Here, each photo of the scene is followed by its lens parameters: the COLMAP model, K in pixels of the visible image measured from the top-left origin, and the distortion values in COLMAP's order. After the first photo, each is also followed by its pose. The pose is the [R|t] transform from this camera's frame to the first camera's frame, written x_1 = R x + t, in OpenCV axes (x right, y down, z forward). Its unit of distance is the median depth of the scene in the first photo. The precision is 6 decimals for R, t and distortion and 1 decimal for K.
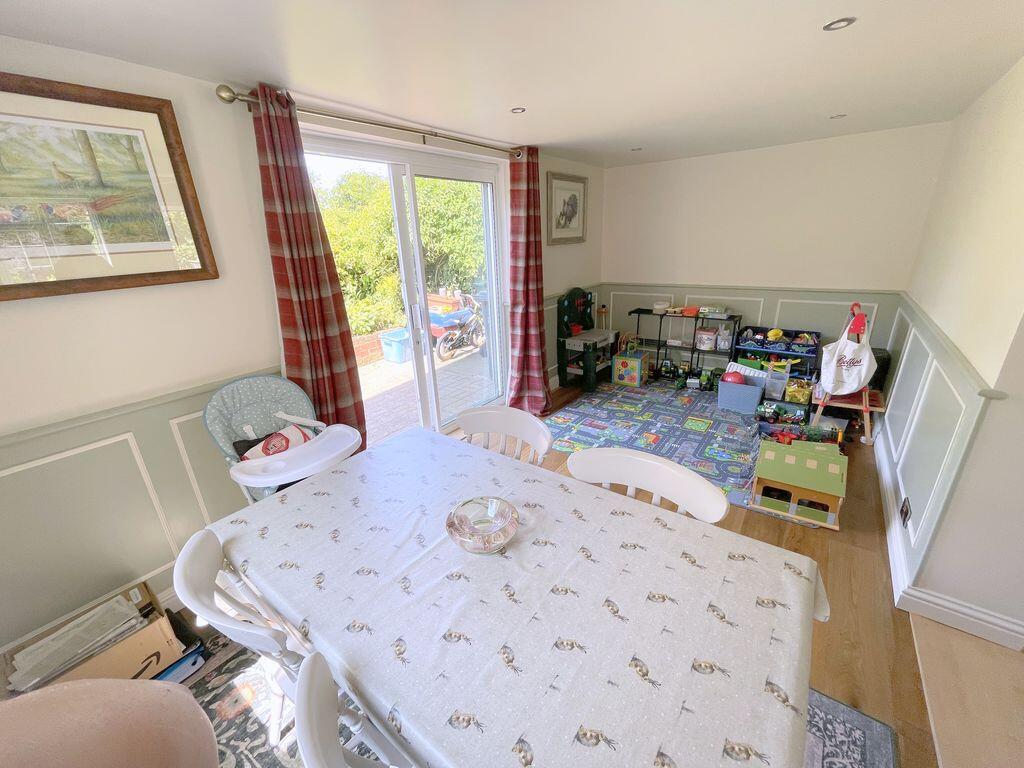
lens RADIAL K [[414.0, 0, 512.0], [0, 414.0, 384.0], [0, 0, 1]] dist [-0.001256, -0.000275]
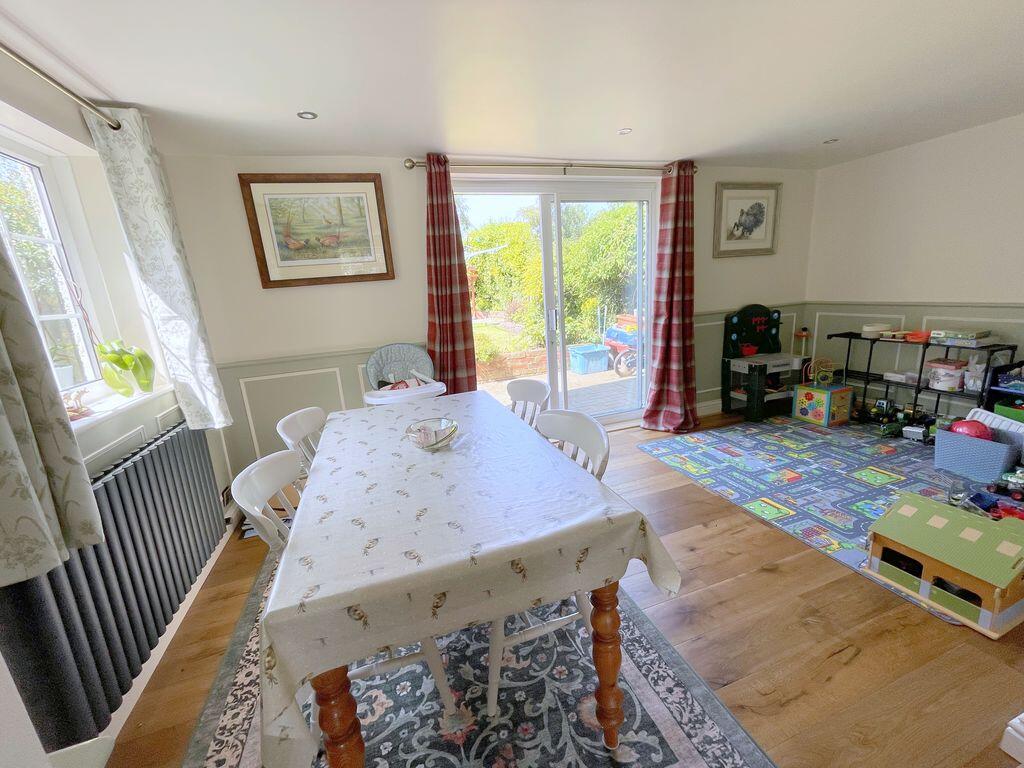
lens RADIAL K [[414.0, 0, 512.0], [0, 414.0, 384.0], [0, 0, 1]] dist [-0.001256, -0.000275]
pose [[0.826873, 0.116593, -0.550169, 0.278175], [-0.158325, 0.986967, -0.028794, 0.054492], [0.539642, 0.110914, 0.834556, -0.011105]]
